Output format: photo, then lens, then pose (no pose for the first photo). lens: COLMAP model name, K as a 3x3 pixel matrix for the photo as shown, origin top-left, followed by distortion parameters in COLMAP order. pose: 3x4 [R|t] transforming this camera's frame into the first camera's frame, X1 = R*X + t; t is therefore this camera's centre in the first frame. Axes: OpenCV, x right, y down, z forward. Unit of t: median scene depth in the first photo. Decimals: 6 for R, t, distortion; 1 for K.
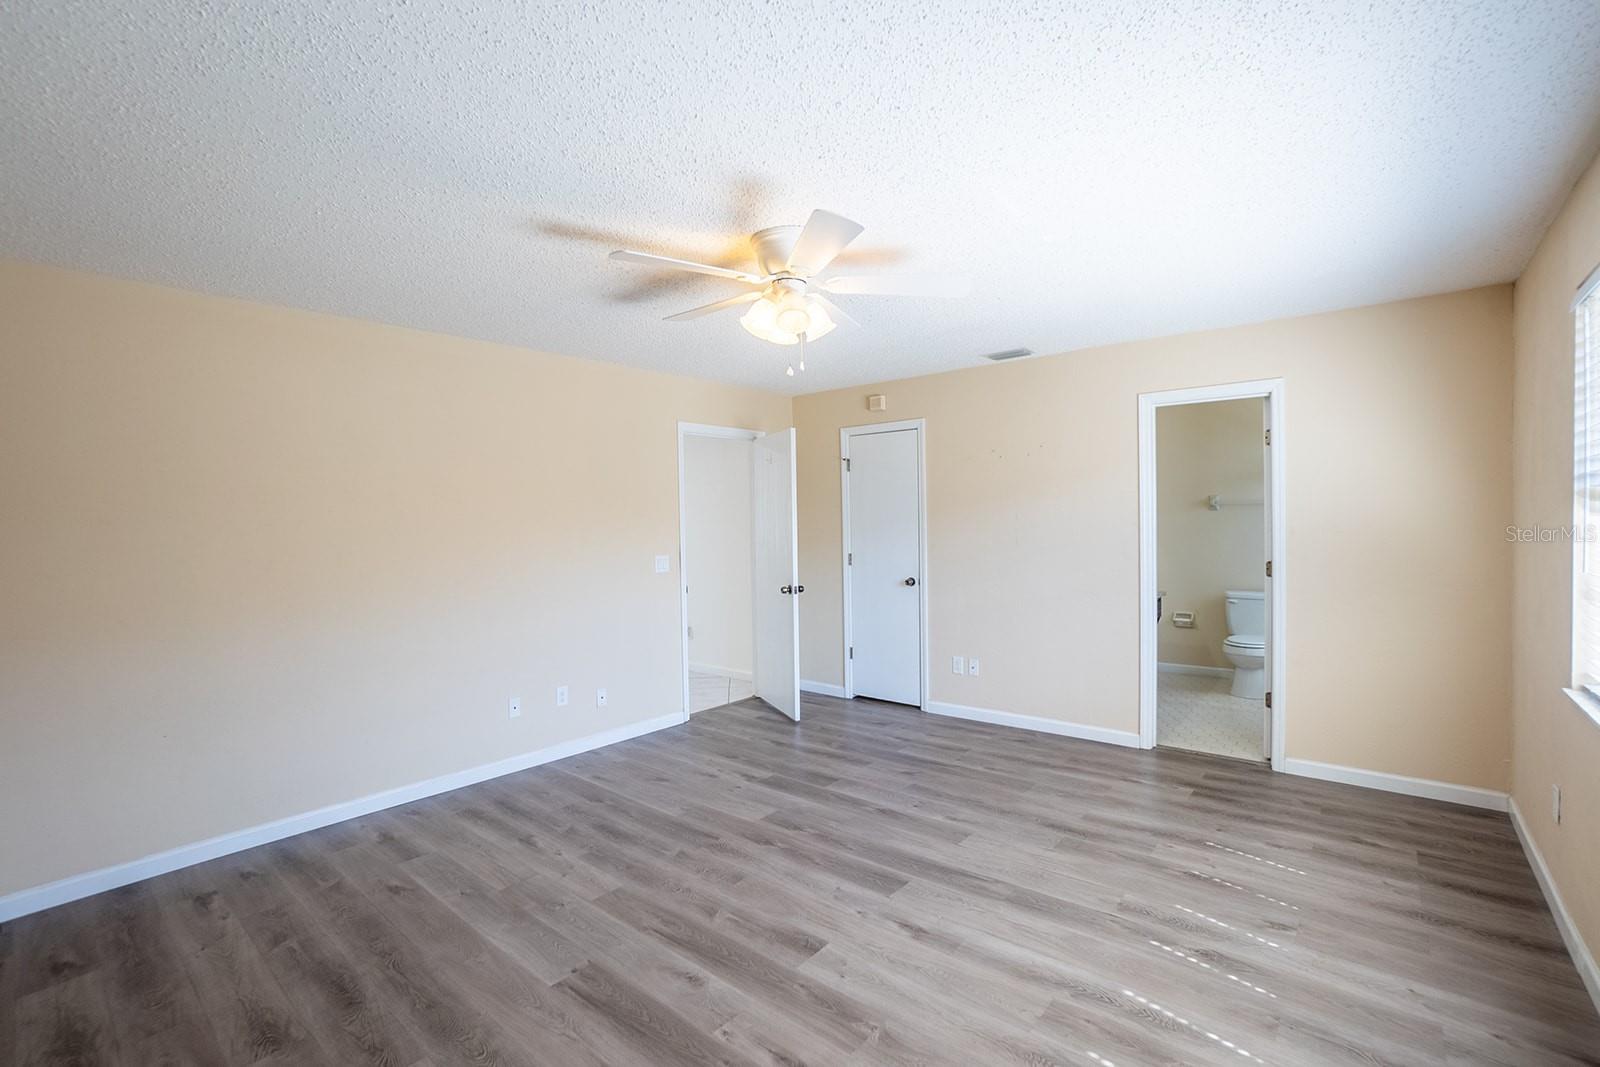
lens RADIAL K [[712.5, 0, 795.2], [0, 712.5, 530.6], [0, 0, 1]] dist [-0.064794, 0.024094]
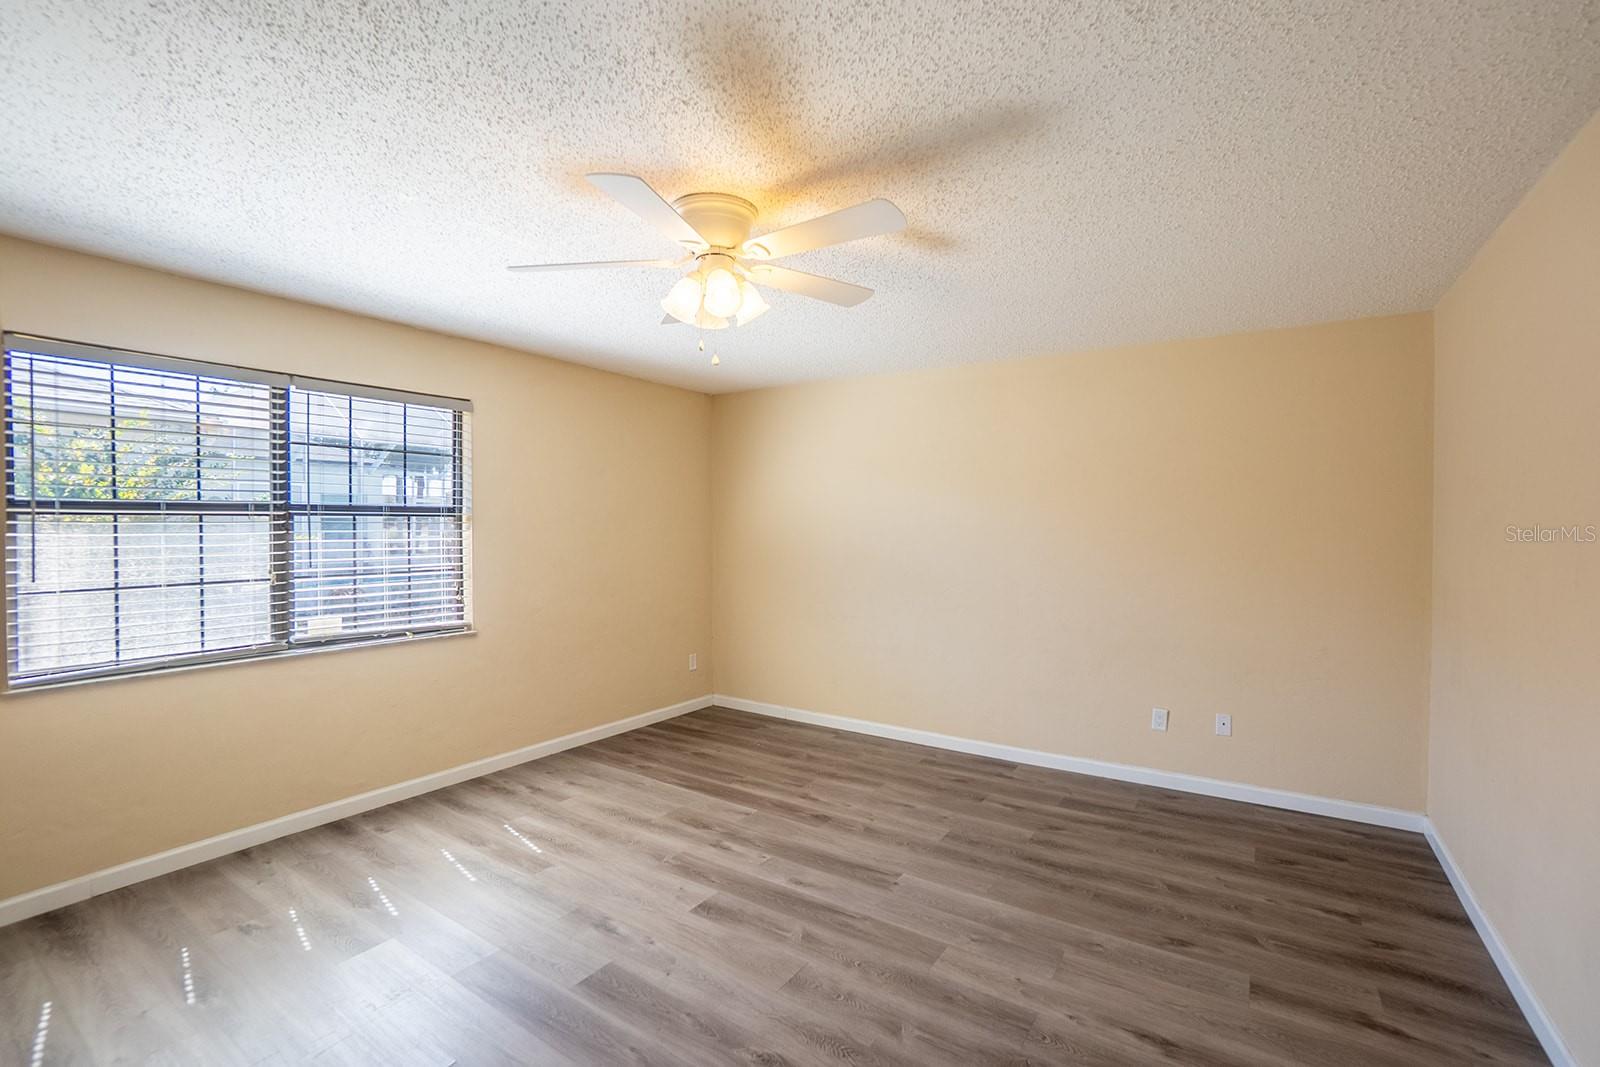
lens RADIAL K [[712.5, 0, 795.2], [0, 712.5, 530.6], [0, 0, 1]] dist [-0.064794, 0.024094]
pose [[-0.993367, 0.014798, -0.114029, -0.001804], [0.011740, 0.999554, 0.027442, -0.033904], [0.114384, 0.025921, -0.993098, 1.864231]]
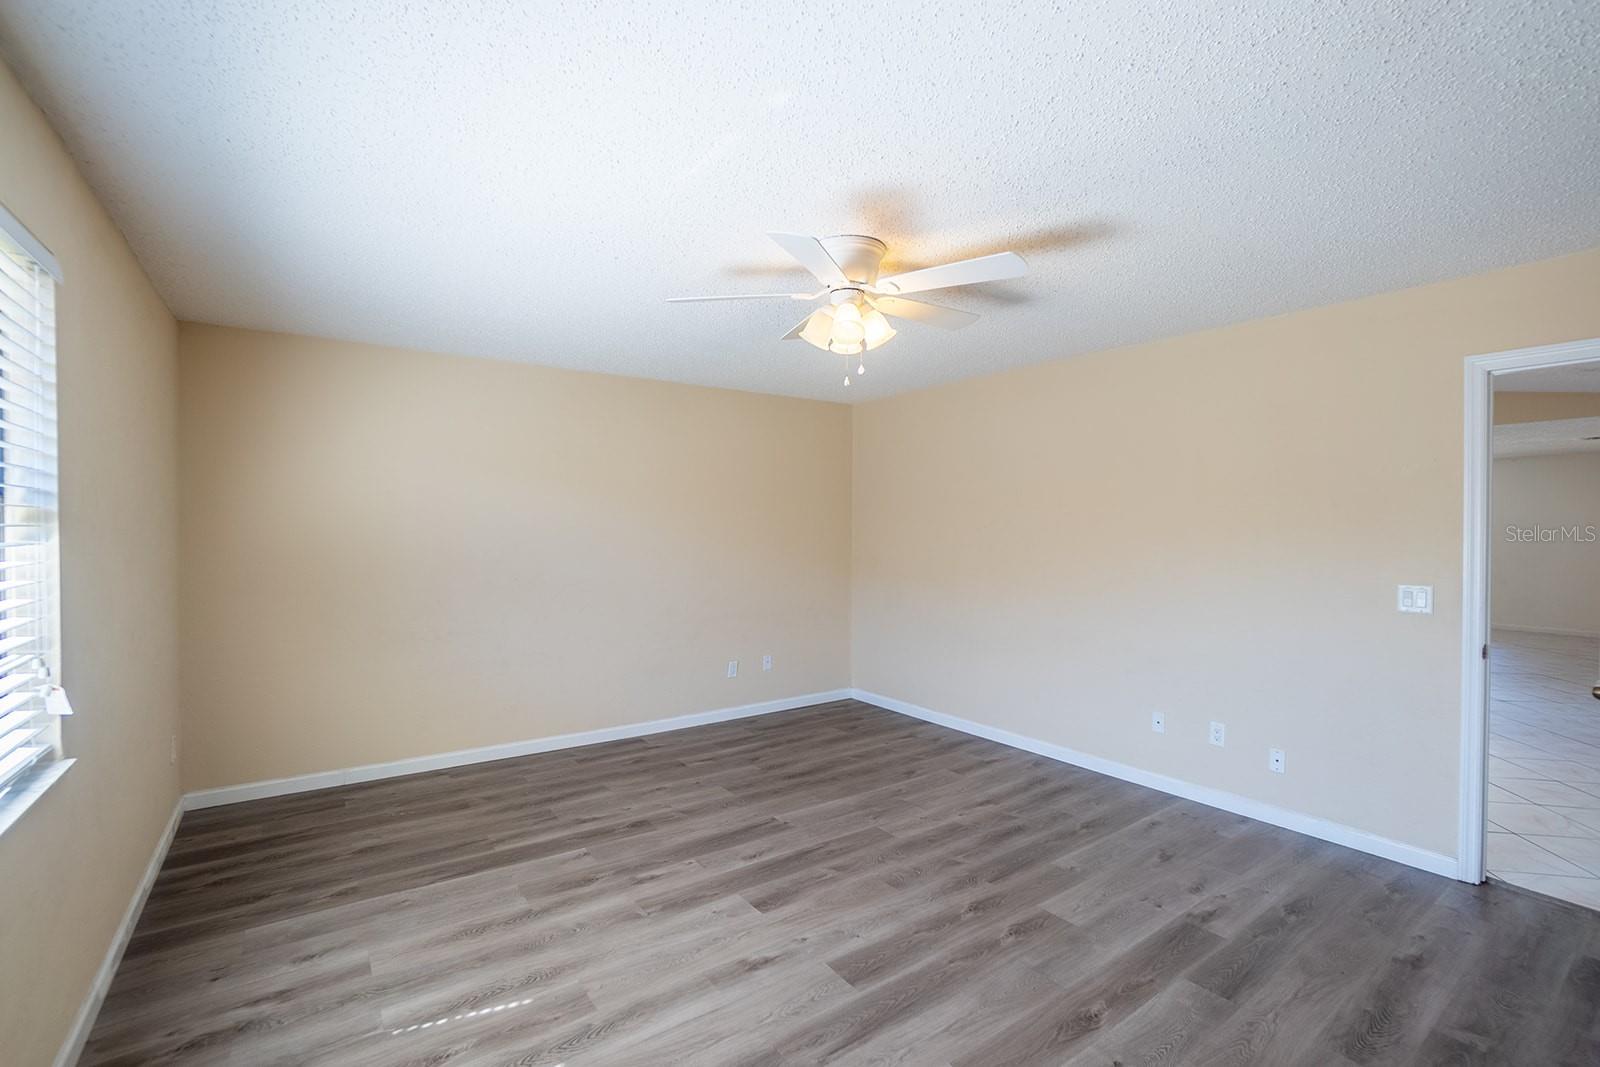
lens RADIAL K [[712.5, 0, 795.2], [0, 712.5, 530.6], [0, 0, 1]] dist [-0.064794, 0.024094]
pose [[-0.246105, 0.025463, -0.968909, 0.969333], [-0.014153, 0.999454, 0.029860, -0.042545], [0.969140, 0.021062, -0.245610, 1.162576]]
